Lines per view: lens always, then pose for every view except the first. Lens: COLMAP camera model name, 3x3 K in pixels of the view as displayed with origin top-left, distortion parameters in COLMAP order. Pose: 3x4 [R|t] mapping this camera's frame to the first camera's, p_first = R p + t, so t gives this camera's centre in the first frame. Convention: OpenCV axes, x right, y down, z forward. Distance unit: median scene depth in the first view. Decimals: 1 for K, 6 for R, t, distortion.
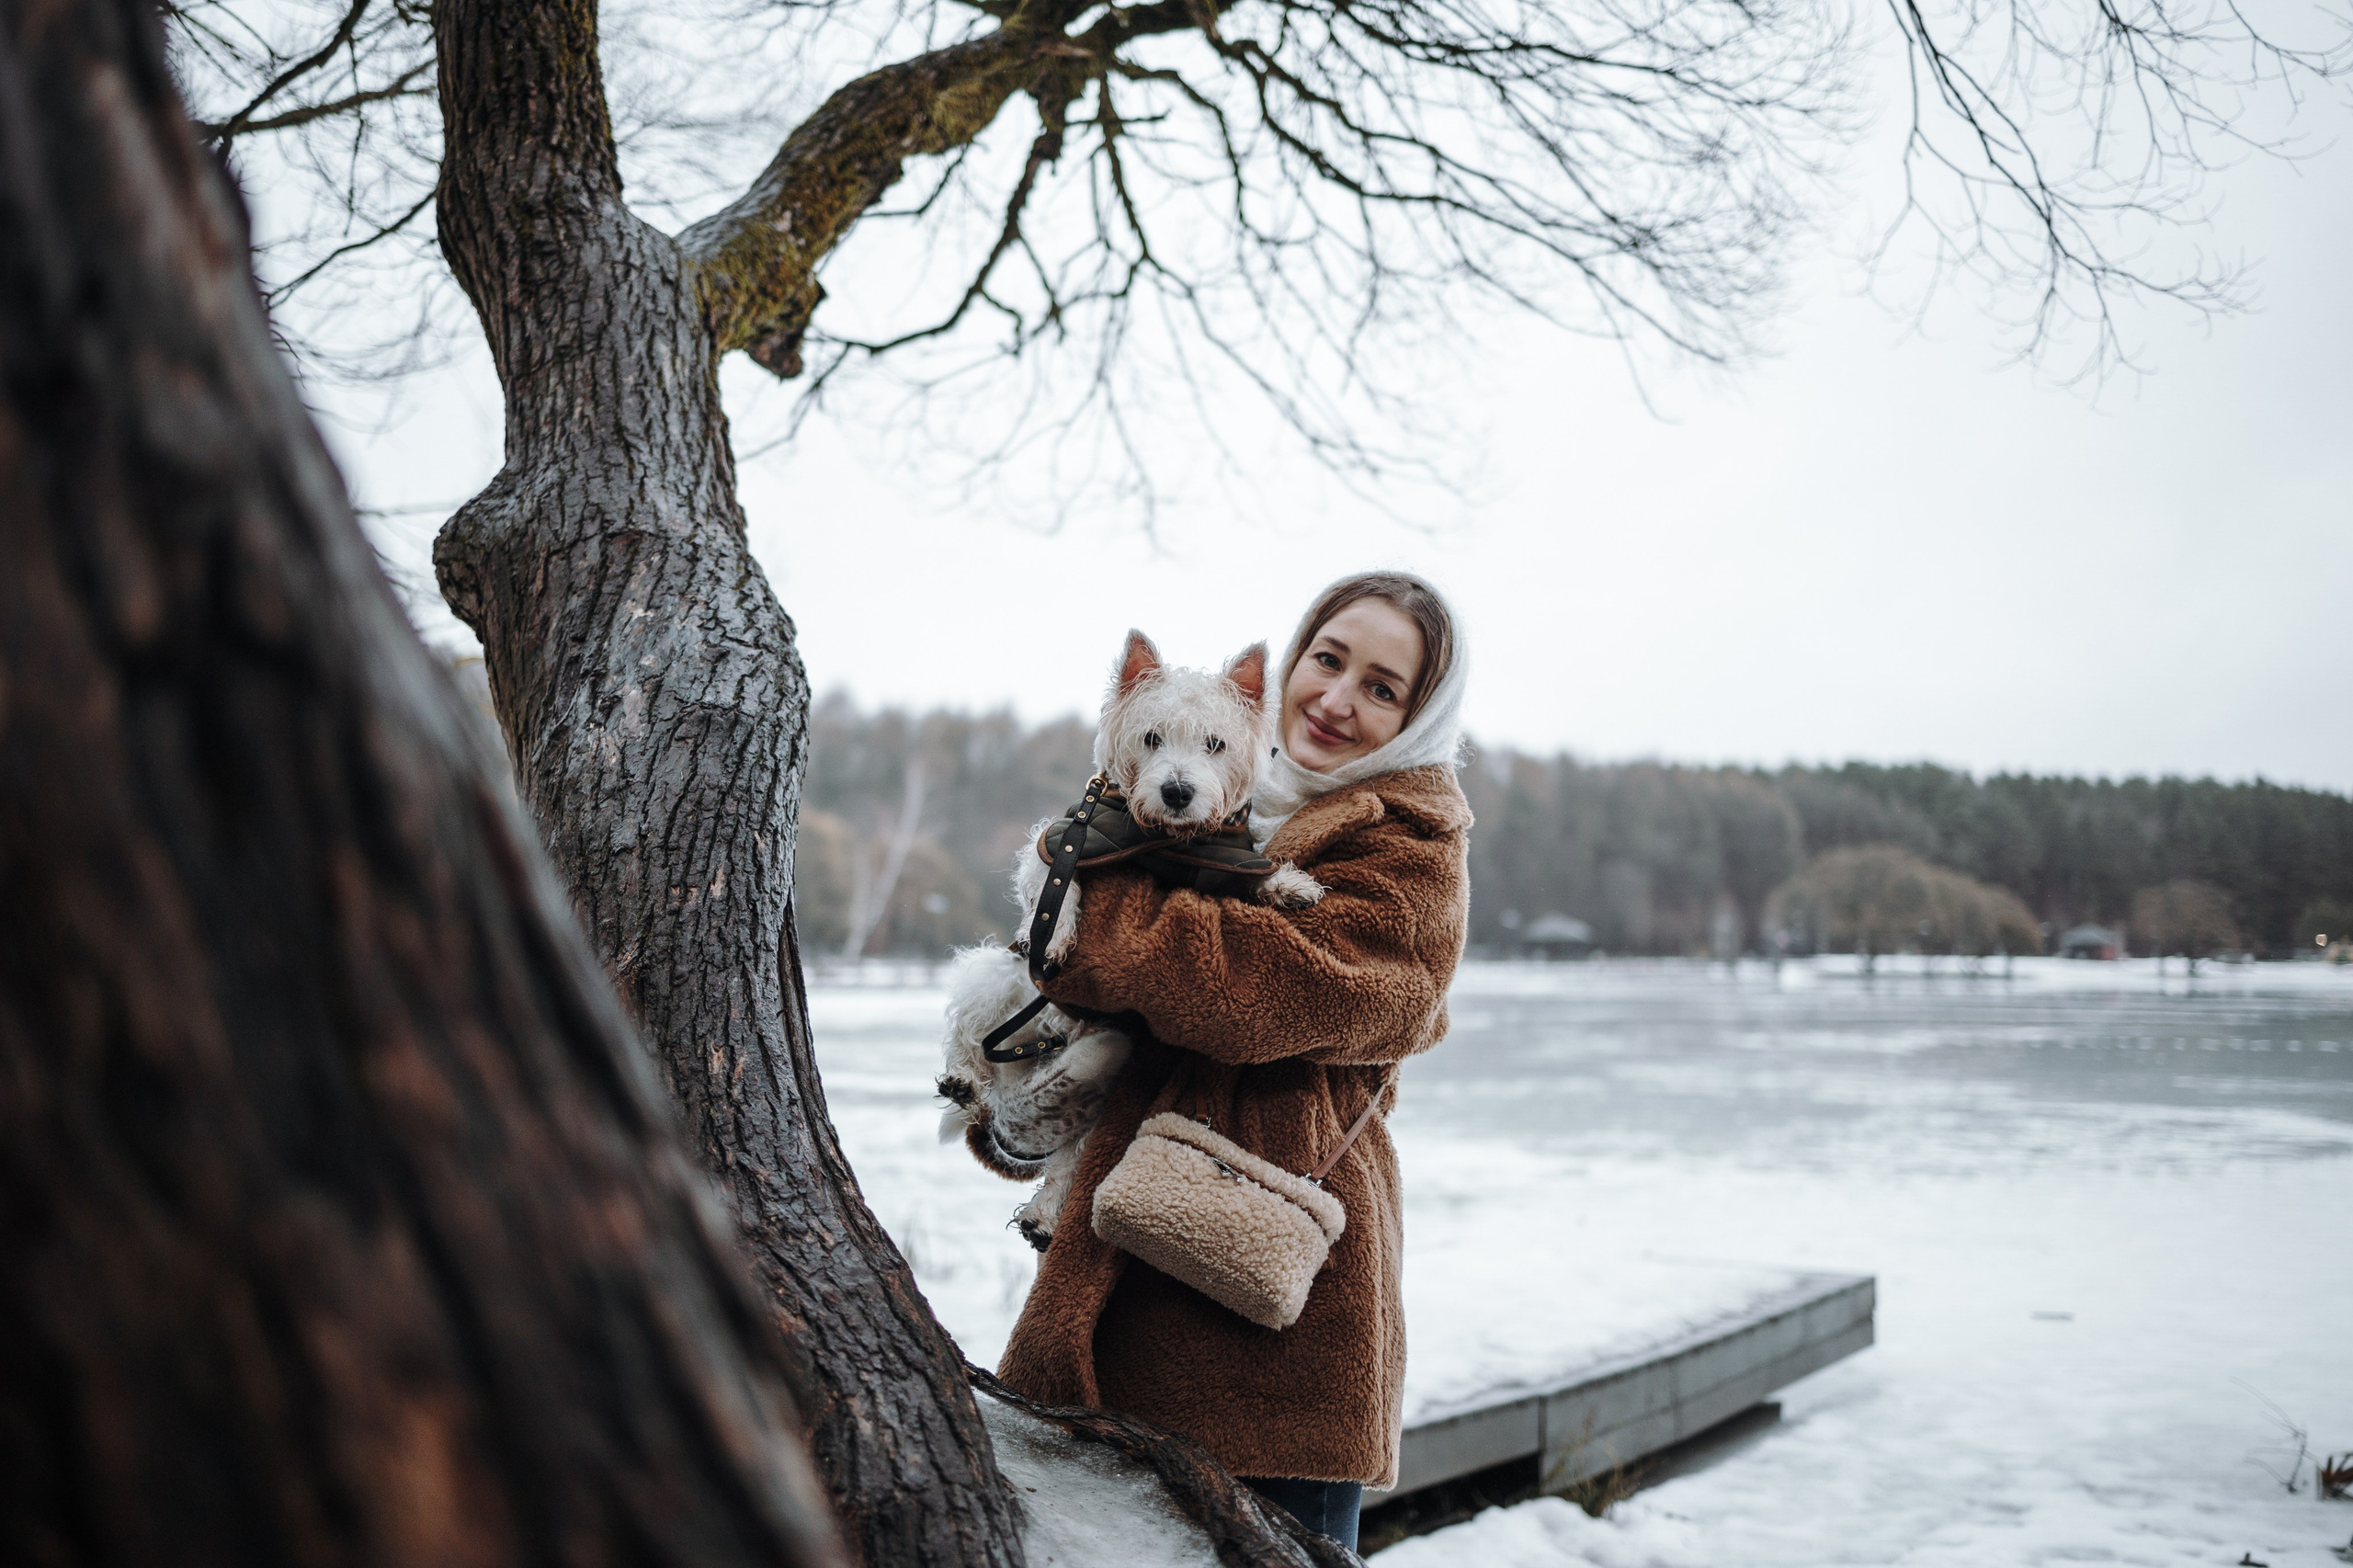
lens RADIAL K [[2342.3, 0, 1176.5], [0, 2342.3, 784.0], [0, 0, 1]] dist [-0.066725, 0.027497]
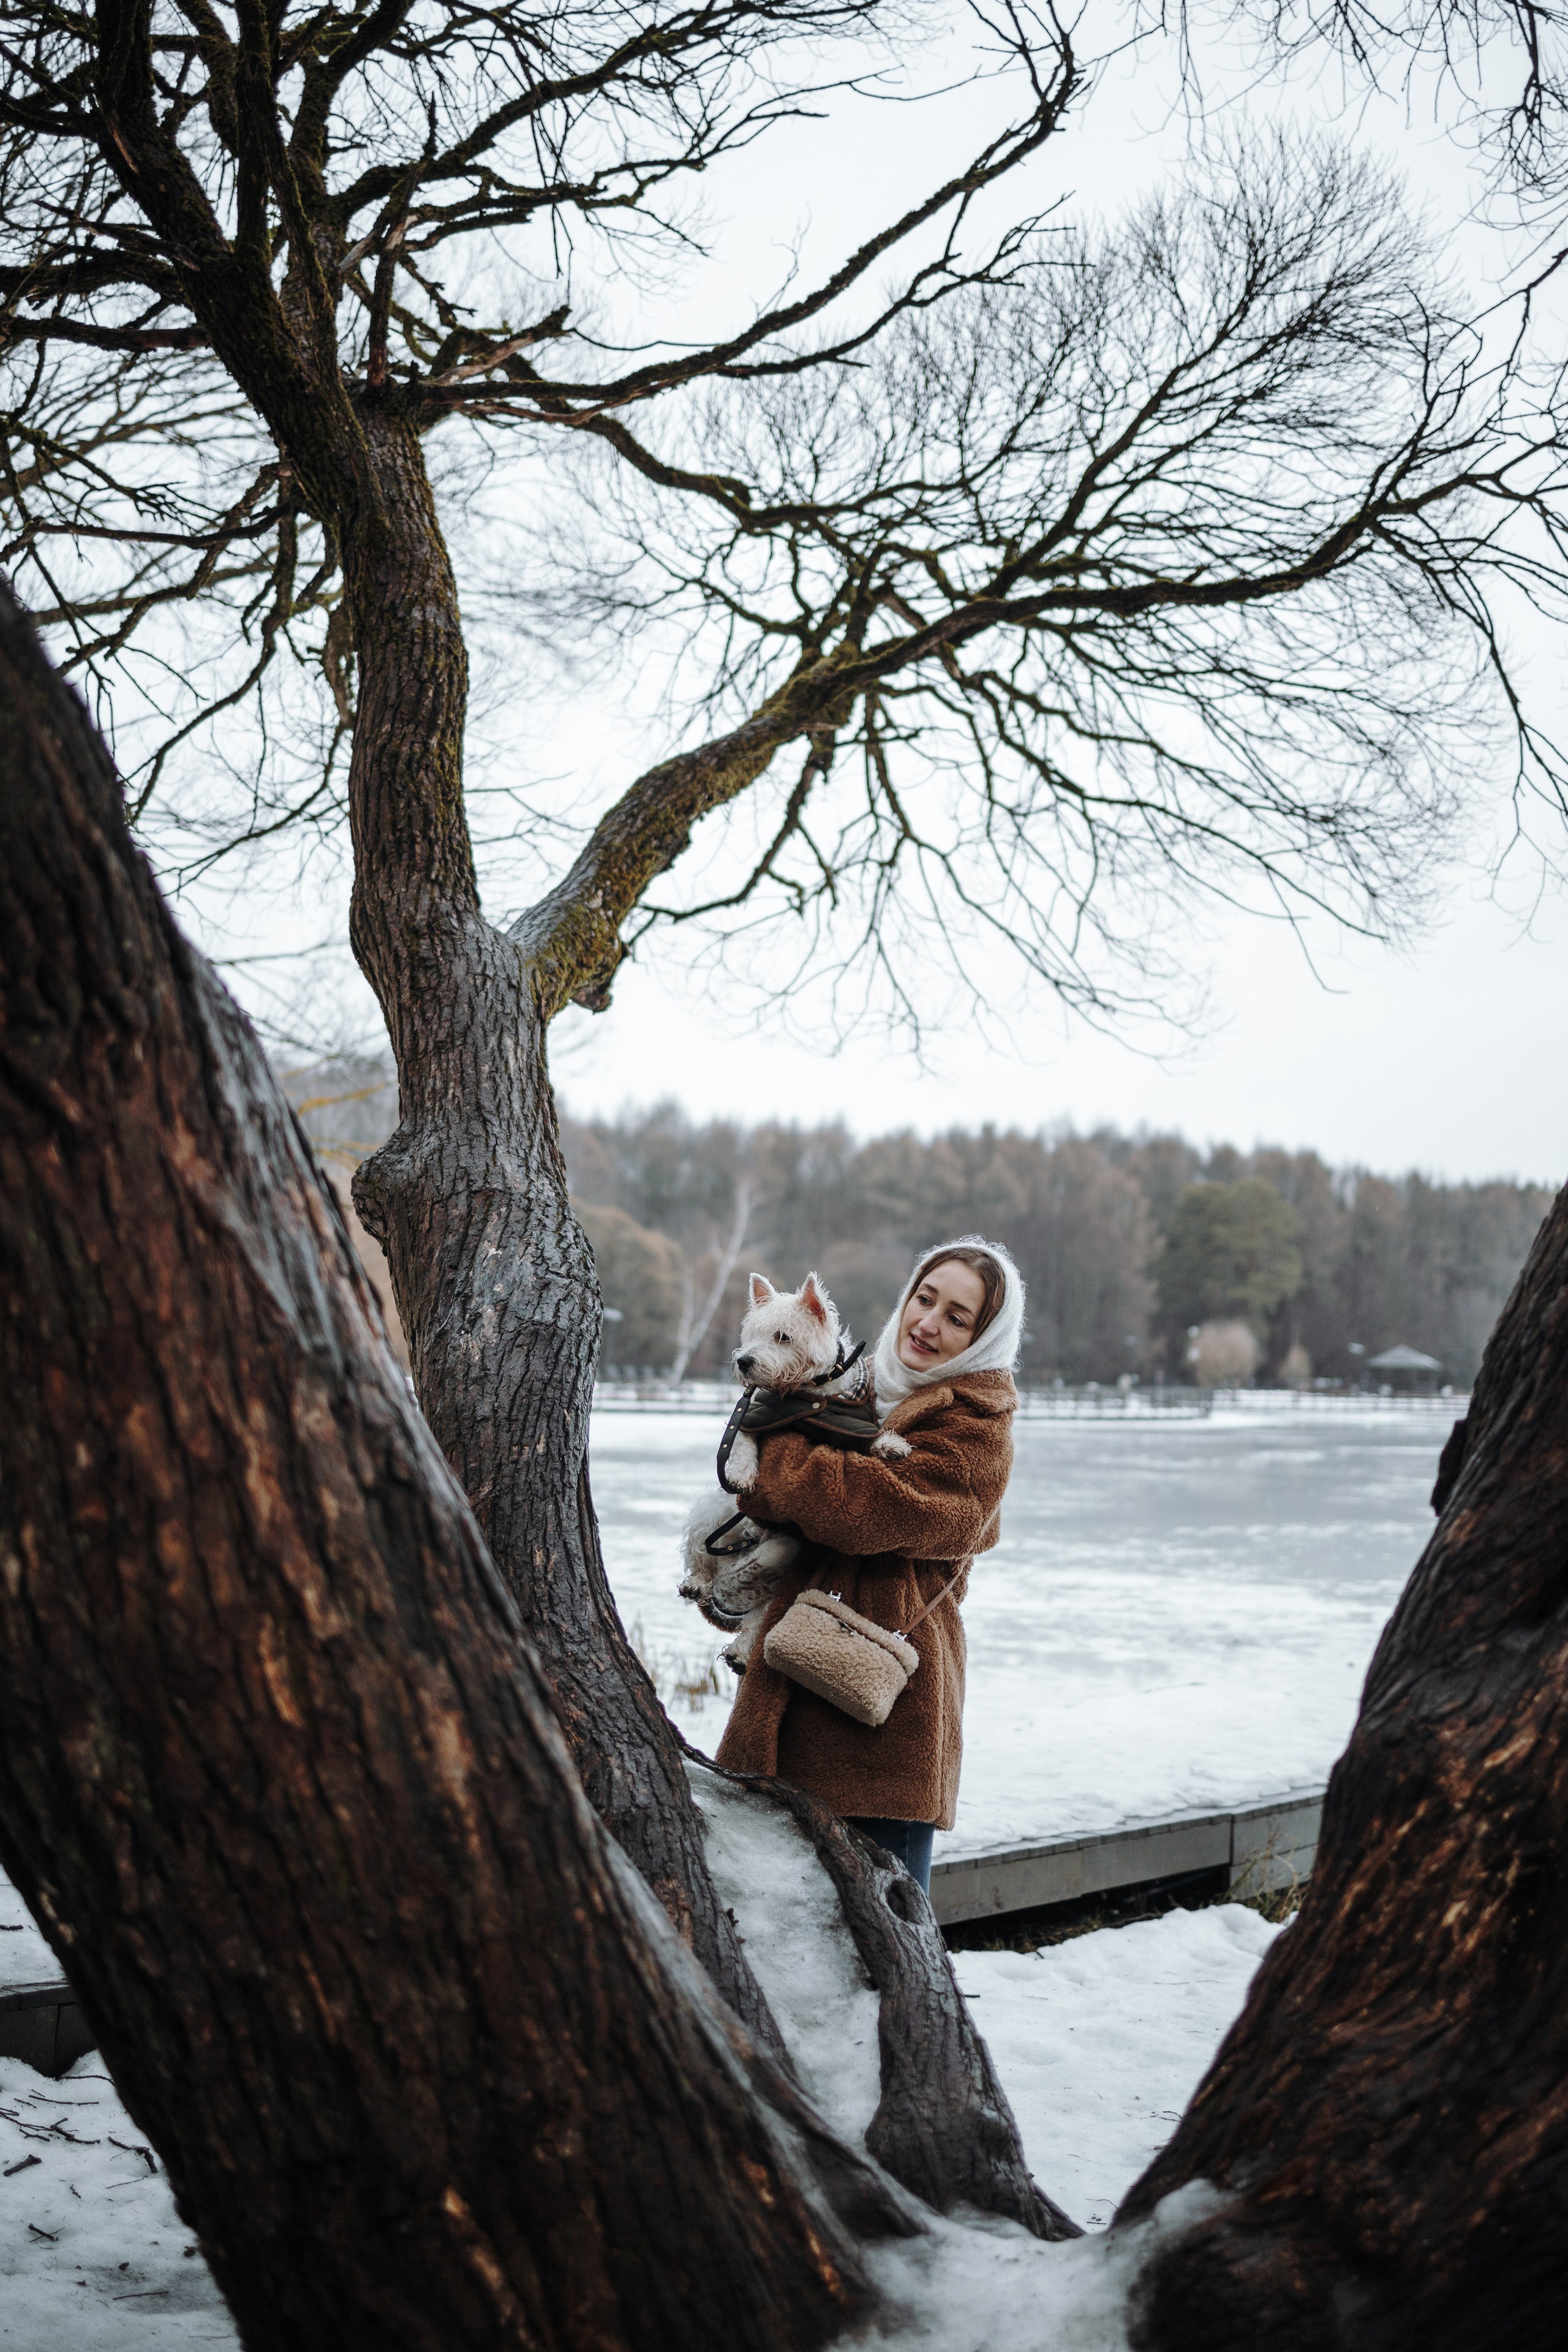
lens RADIAL K [[2441.5, 0, 783.5], [0, 2441.5, 1108.5], [0, 0, 1]] dist [-0.066486, 0.112337]
pose [[0.995237, 0.008040, -0.097156, 0.093494], [-0.011337, 0.999377, -0.033435, -0.094607], [0.096827, 0.034377, 0.994707, -0.471709]]
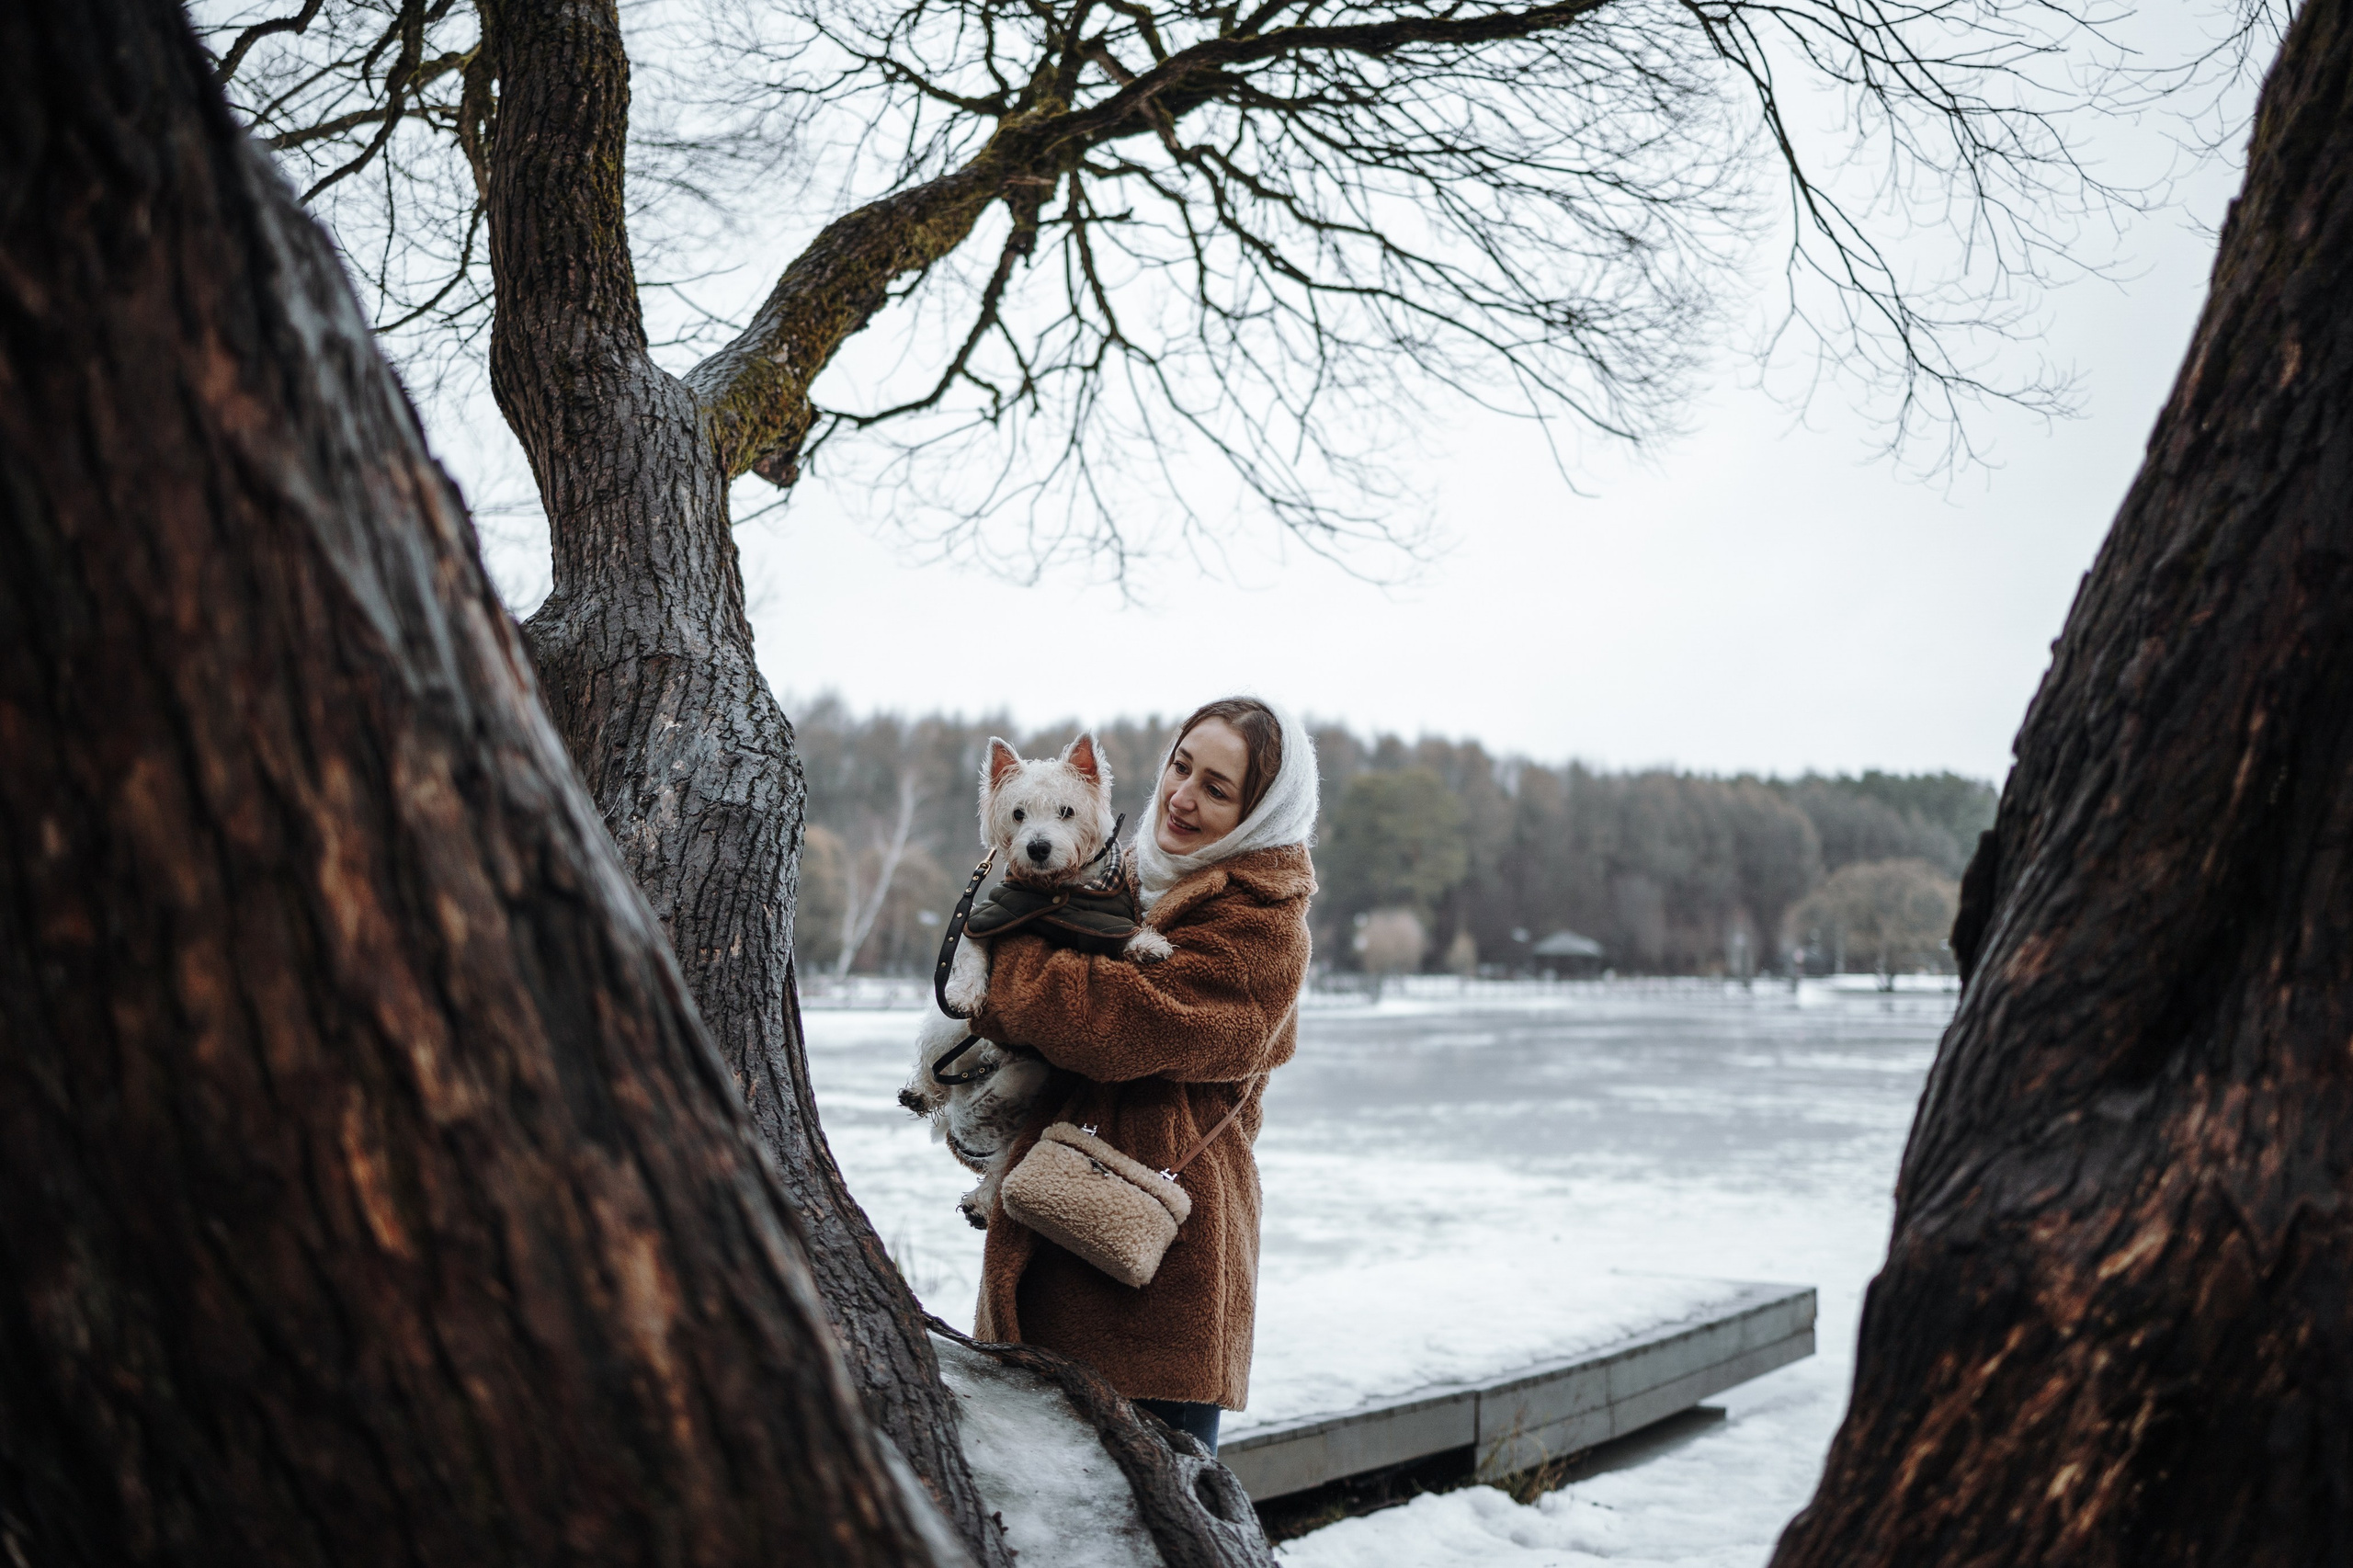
lens RADIAL K [[2442.5, 0, 1181.4], [0, 2442.5, 744.6], [0, 0, 1]] dist [-0.066486, 0.112337]
pose [[1.000000, 0.000732, 0.000154, 0.036769], [-0.000729, 0.999819, -0.018997, -0.030896], [-0.000168, 0.018997, 0.999820, -0.254643]]
